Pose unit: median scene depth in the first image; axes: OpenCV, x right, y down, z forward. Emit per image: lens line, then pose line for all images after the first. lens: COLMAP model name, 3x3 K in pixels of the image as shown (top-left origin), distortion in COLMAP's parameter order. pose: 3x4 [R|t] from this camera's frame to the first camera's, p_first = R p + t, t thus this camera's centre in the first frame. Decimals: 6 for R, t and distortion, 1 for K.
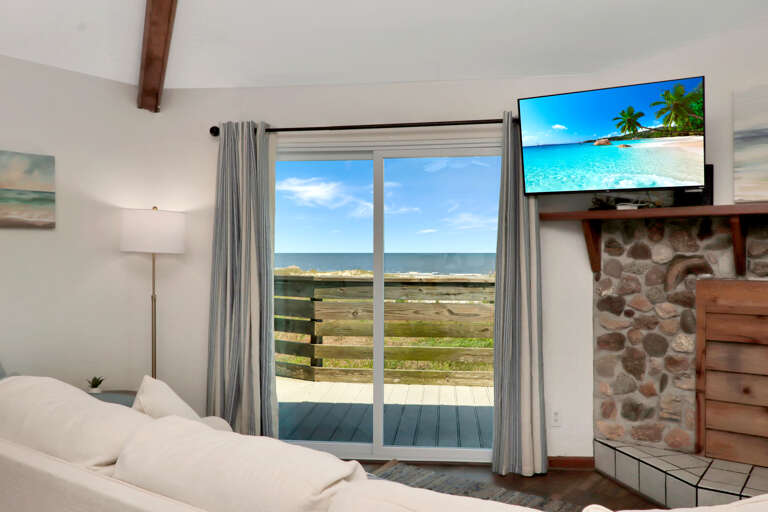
lens RADIAL K [[644.4, 0, 384.0], [0, 644.4, 256.0], [0, 0, 1]] dist [0.021099, 0.003954]
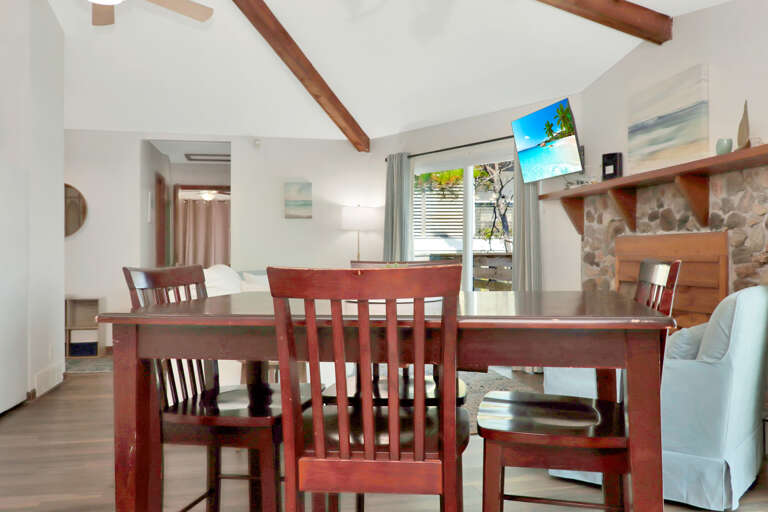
lens RADIAL K [[619.9, 0, 384.0], [0, 619.9, 256.0], [0, 0, 1]] dist [-0.124093, 0.168508]
pose [[0.735713, 0.000476, -0.677293, 0.946536], [0.002393, 0.999992, 0.003302, 0.067928], [0.677289, -0.004050, 0.735706, -0.260684]]
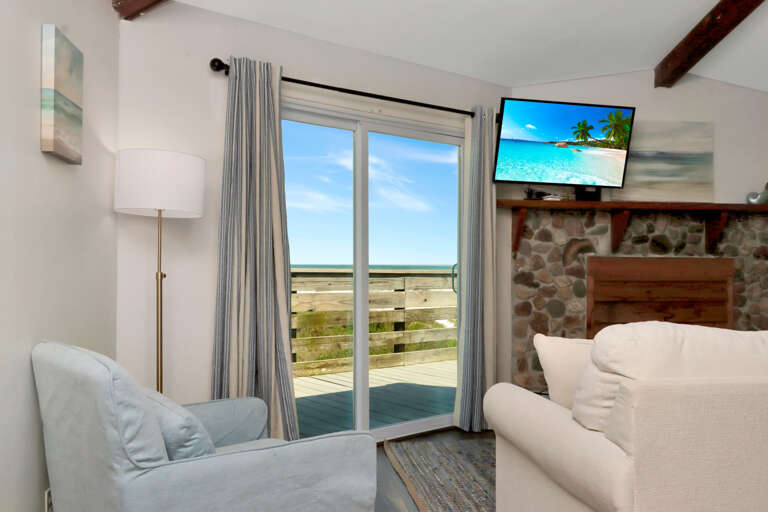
lens RADIAL K [[666.1, 0, 384.0], [0, 666.1, 256.0], [0, 0, 1]] dist [-0.000966, 0.000833]
pose [[0.710269, 0.010434, 0.703853, -0.744761], [-0.007594, 0.999946, -0.007160, 0.045765], [-0.703890, -0.000260, 0.710309, 0.307506]]
